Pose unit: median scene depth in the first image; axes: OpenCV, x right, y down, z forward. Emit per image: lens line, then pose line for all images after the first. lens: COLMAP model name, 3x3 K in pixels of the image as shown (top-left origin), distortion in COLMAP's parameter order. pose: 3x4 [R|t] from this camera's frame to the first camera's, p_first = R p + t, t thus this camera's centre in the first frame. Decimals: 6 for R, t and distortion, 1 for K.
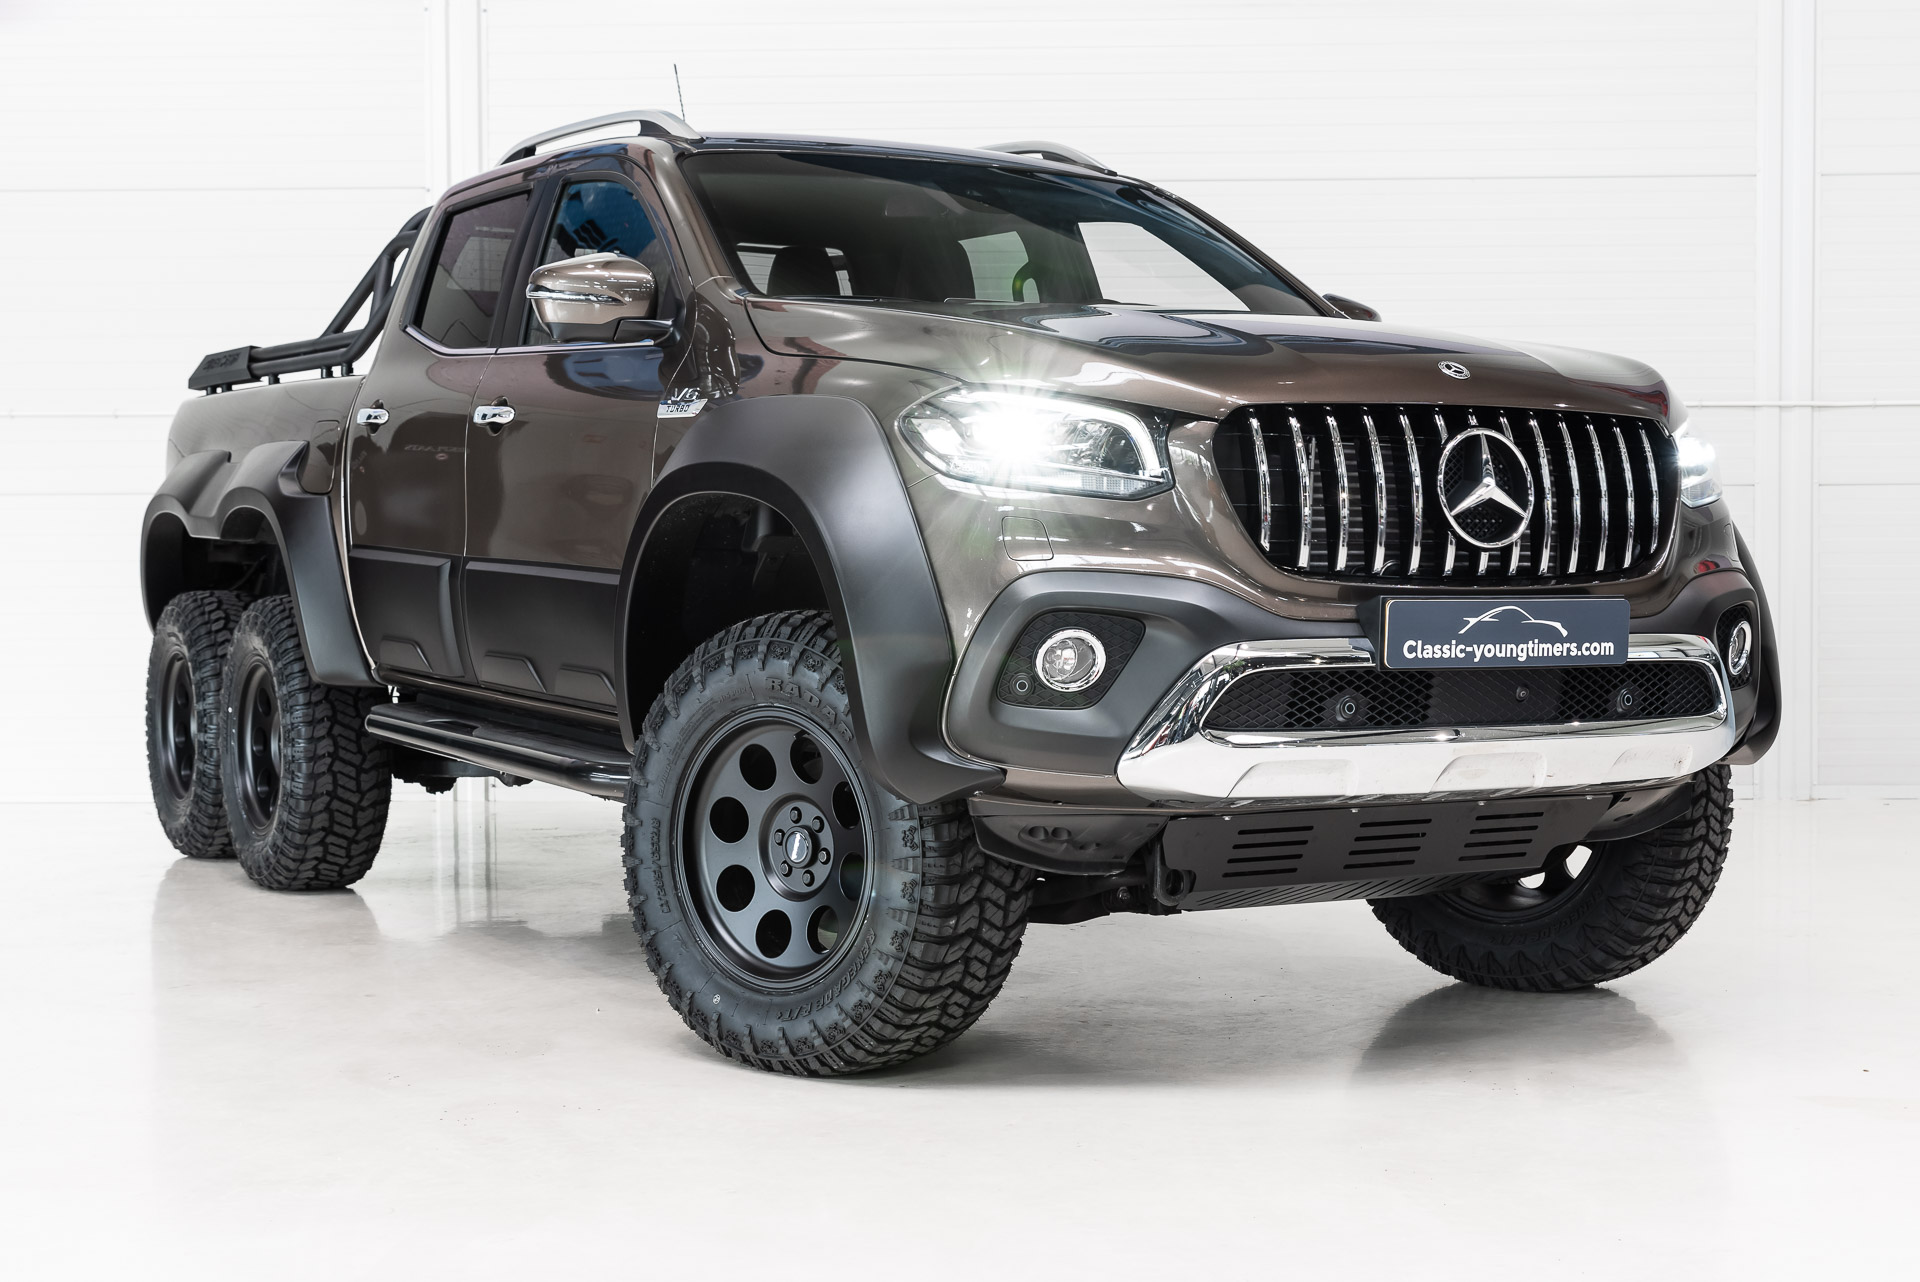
lens RADIAL K [[2852.5, 0, 960.0], [0, 2852.5, 641.0], [0, 0, 1]] dist [0.018778, -0.019654]
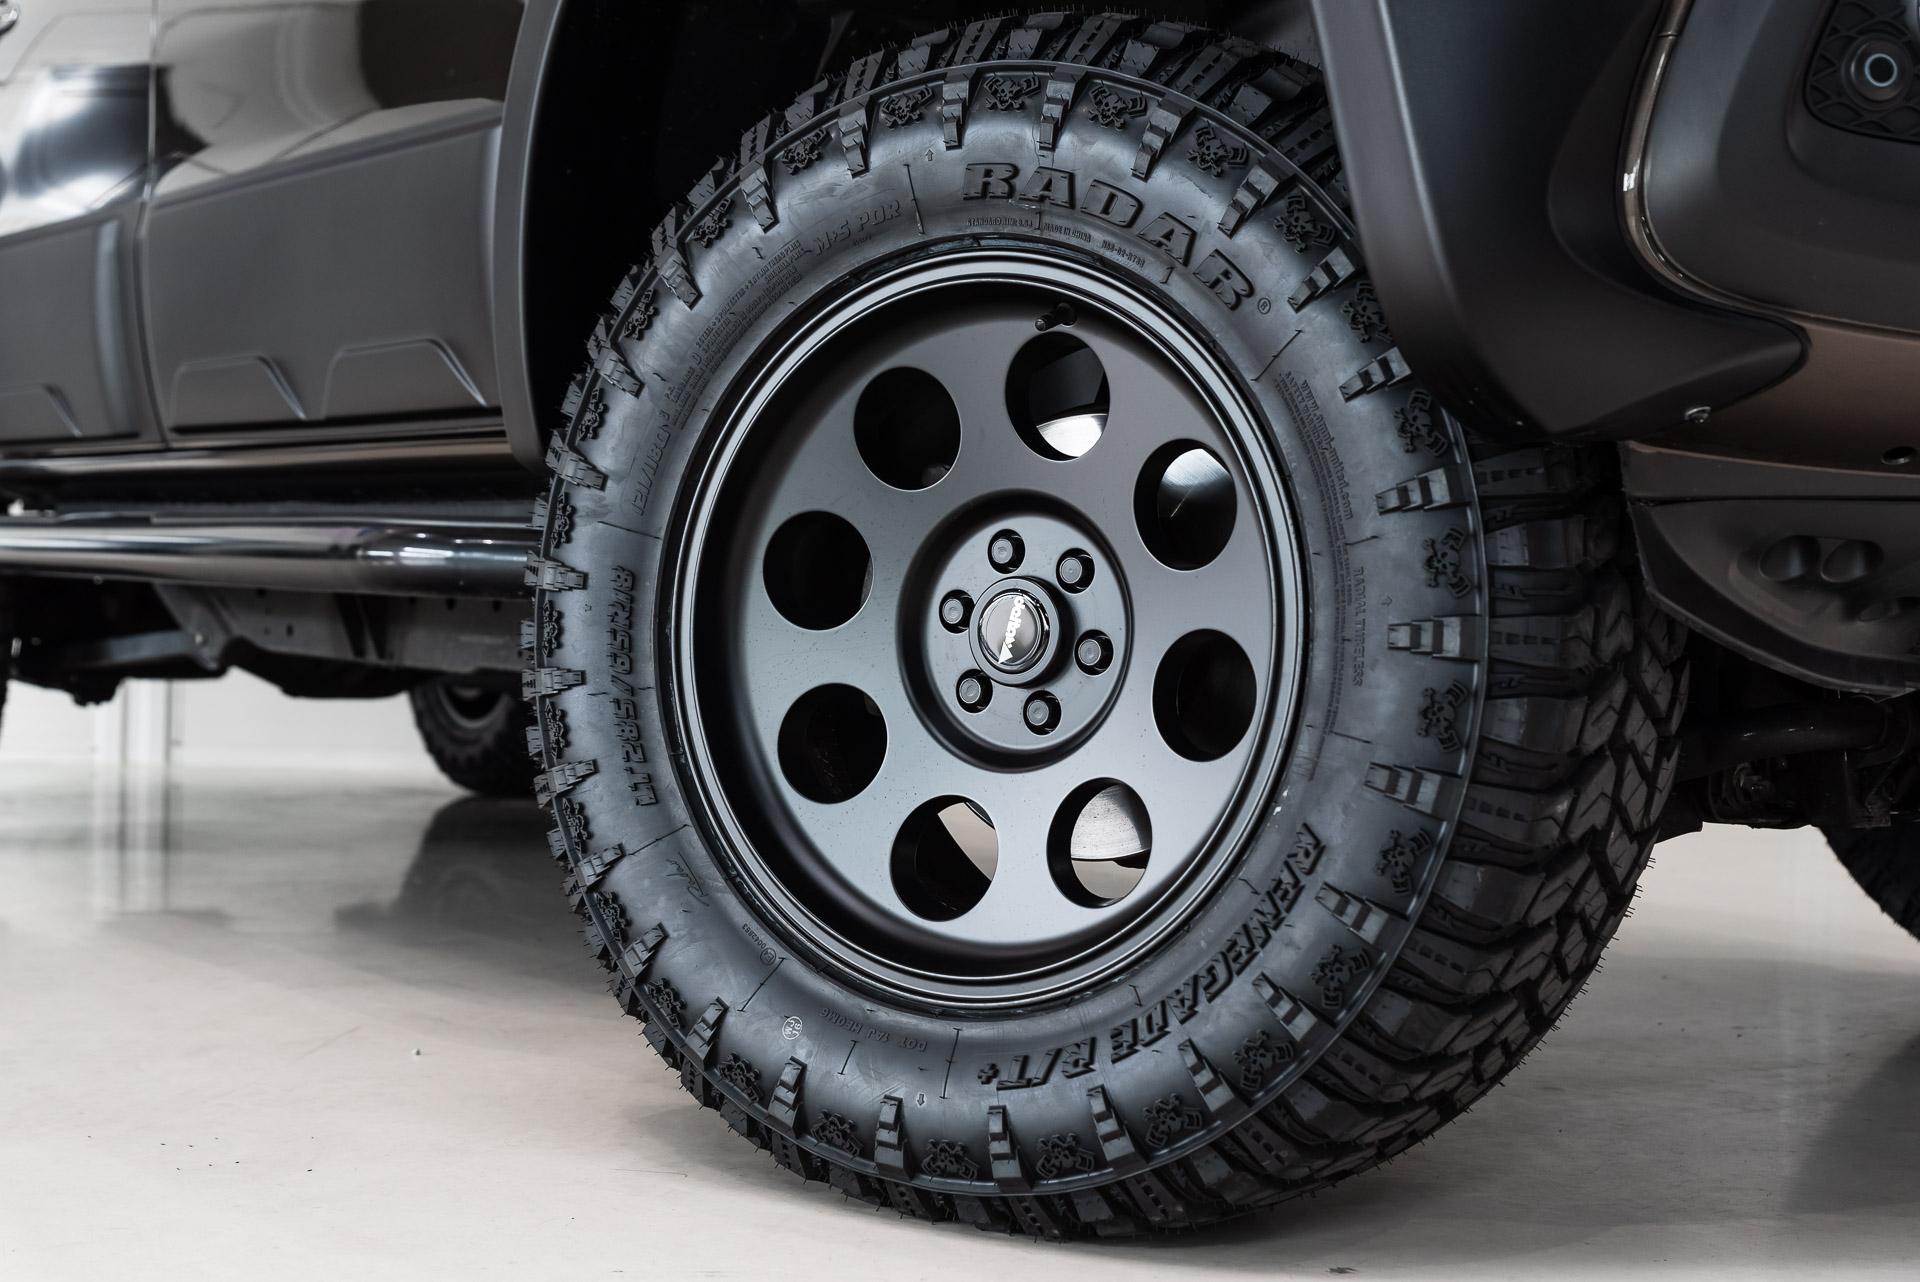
lens RADIAL K [[2647.7, 0, 960.0], [0, 2647.7, 641.0], [0, 0, 1]] dist [0.006540, 0.008521]
pose [[0.991815, 0.020551, 0.126021, -0.109329], [-0.017910, 0.999596, -0.022053, 0.081724], [-0.126423, 0.019616, 0.991782, 0.649816]]
